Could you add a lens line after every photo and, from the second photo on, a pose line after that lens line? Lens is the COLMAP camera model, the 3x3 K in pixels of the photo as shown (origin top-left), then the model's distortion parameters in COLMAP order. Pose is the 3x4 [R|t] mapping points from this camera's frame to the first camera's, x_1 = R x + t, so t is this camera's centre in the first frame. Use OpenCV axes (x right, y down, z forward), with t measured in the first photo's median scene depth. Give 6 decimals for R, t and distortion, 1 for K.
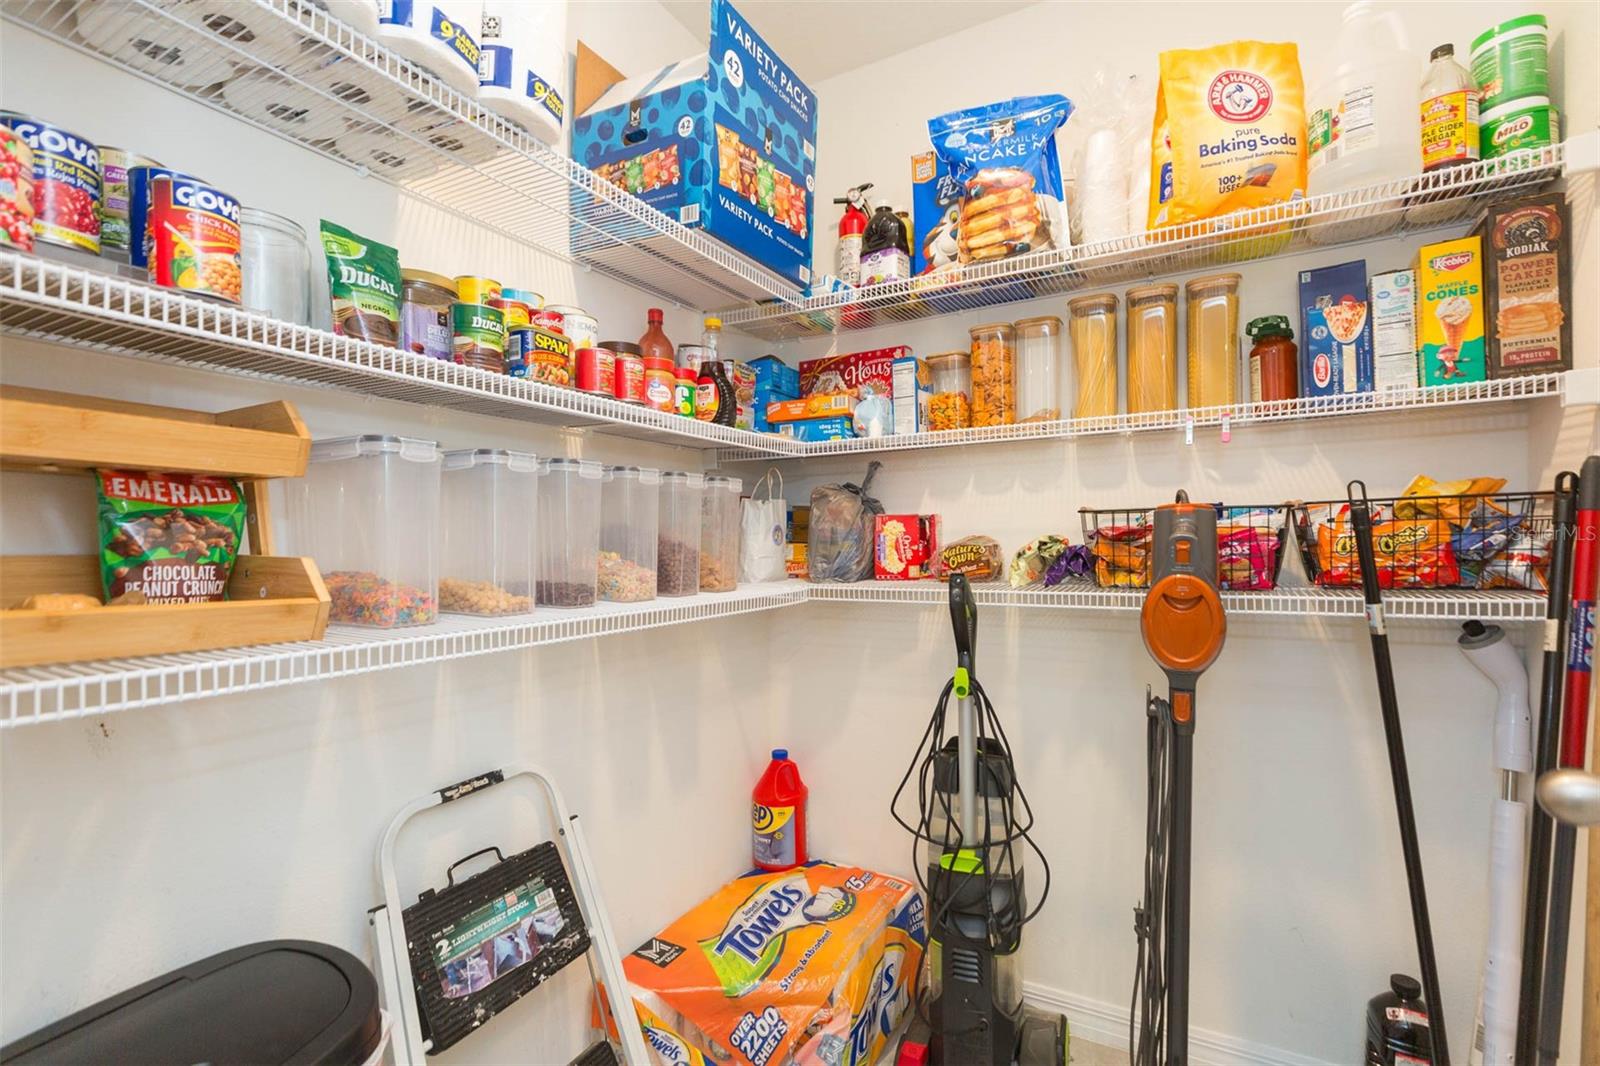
lens RADIAL K [[704.0, 0, 801.6], [0, 704.0, 502.5], [0, 0, 1]] dist [0.002458, -0.000402]
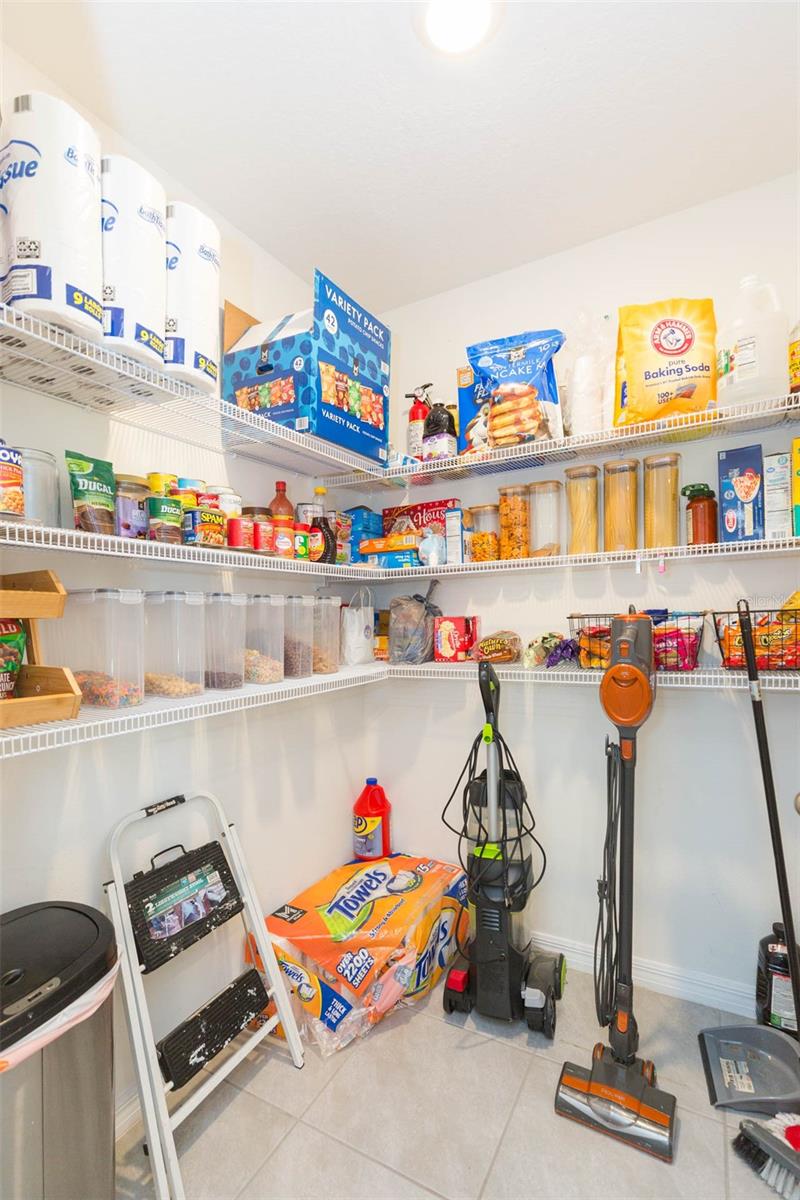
lens RADIAL K [[536.0, 0, 397.7], [0, 536.0, 597.3], [0, 0, 1]] dist [0.002647, -0.000090]
pose [[0.999935, -0.011243, -0.002107, 0.040911], [0.011279, 0.999777, 0.017859, -0.057332], [0.001906, -0.017881, 0.999838, -0.138313]]
